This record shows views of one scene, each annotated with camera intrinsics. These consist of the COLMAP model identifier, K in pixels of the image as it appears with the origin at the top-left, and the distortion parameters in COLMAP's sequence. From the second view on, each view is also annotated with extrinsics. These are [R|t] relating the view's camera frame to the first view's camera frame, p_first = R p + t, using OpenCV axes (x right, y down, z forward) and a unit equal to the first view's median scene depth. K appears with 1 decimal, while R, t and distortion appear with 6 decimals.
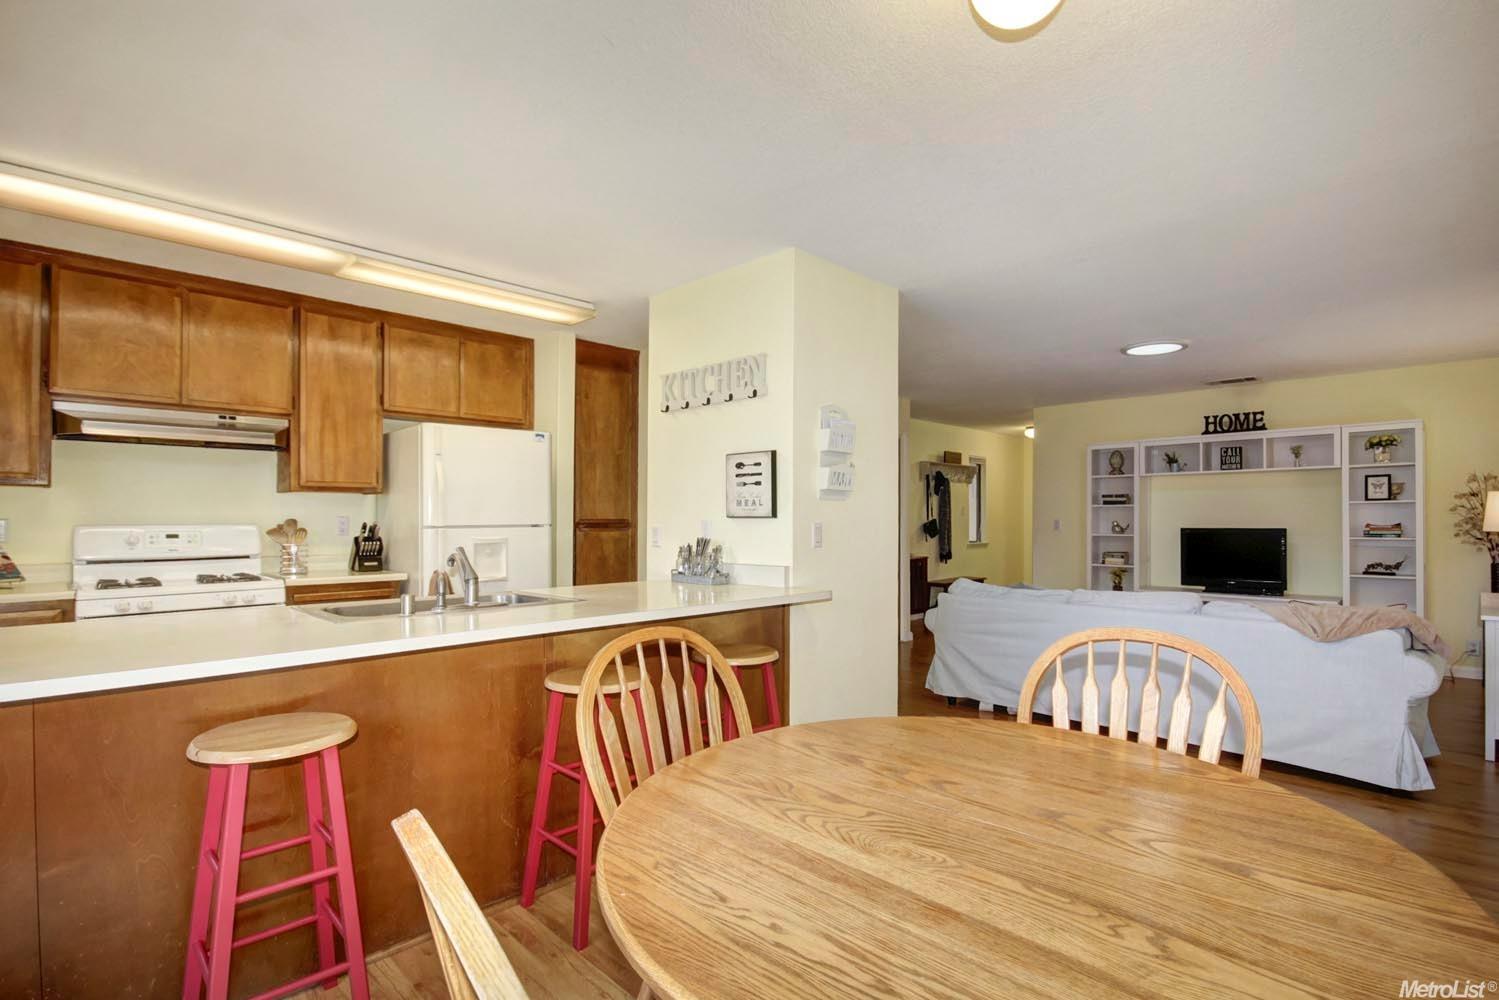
lens RADIAL K [[736.0, 0, 741.7], [0, 736.0, 519.9], [0, 0, 1]] dist [-0.003056, -0.001316]
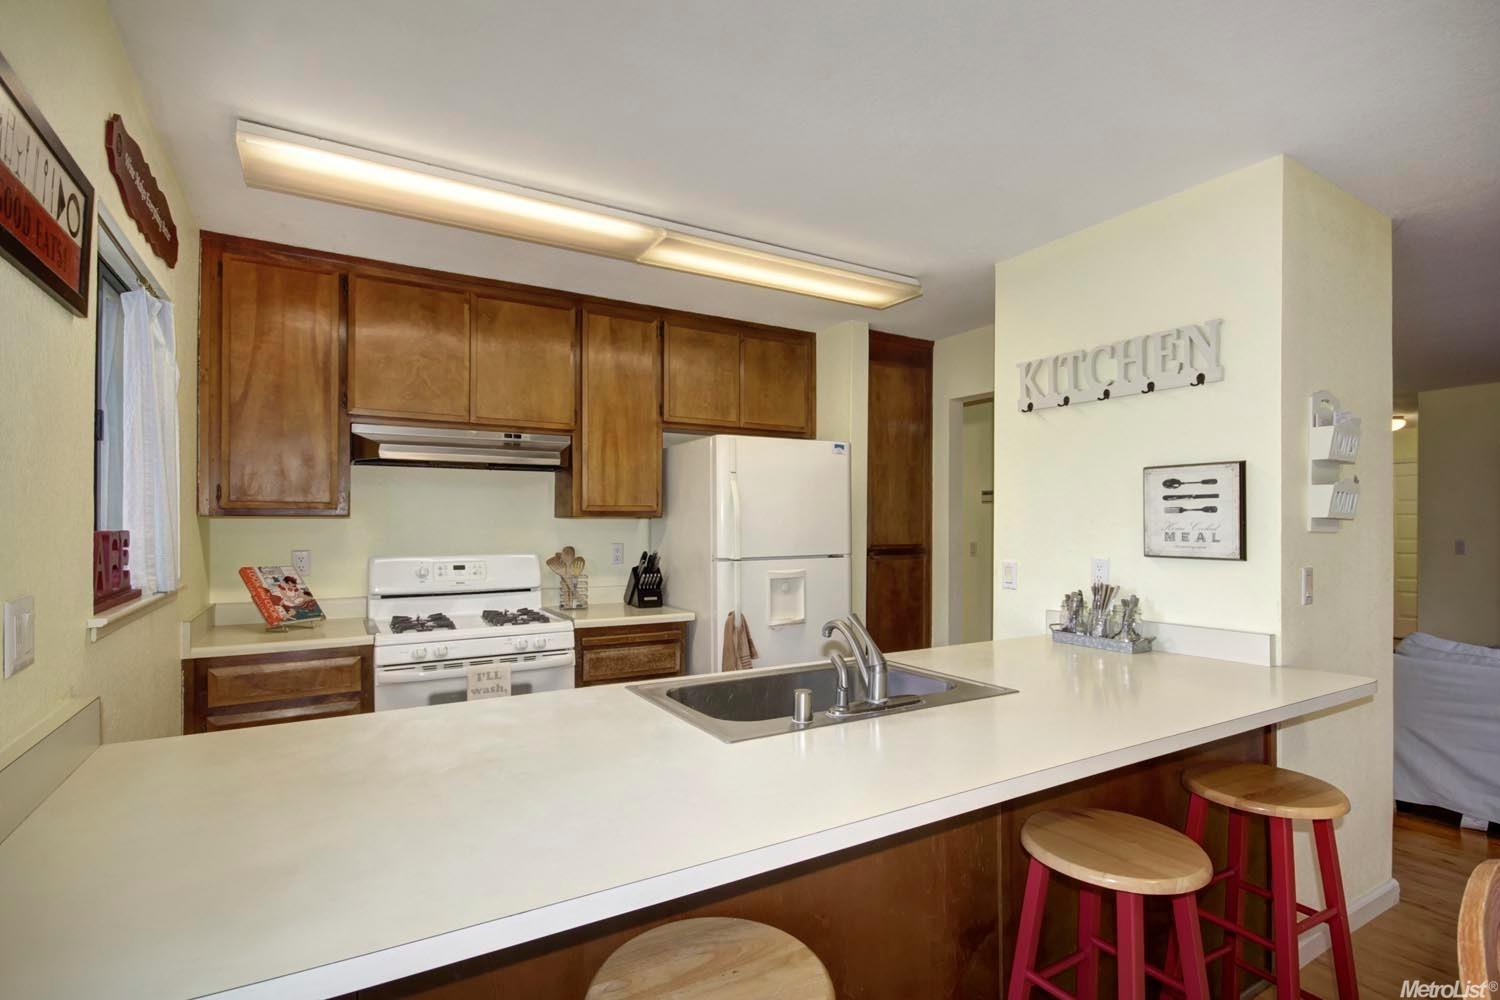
lens RADIAL K [[716.8, 0, 717.6], [0, 716.8, 522.2], [0, 0, 1]] dist [0.000152, -0.007370]
pose [[0.965733, 0.001598, -0.259532, -0.222862], [-0.001889, 0.999998, -0.000873, -0.032541], [0.259530, 0.001333, 0.965734, 0.213274]]
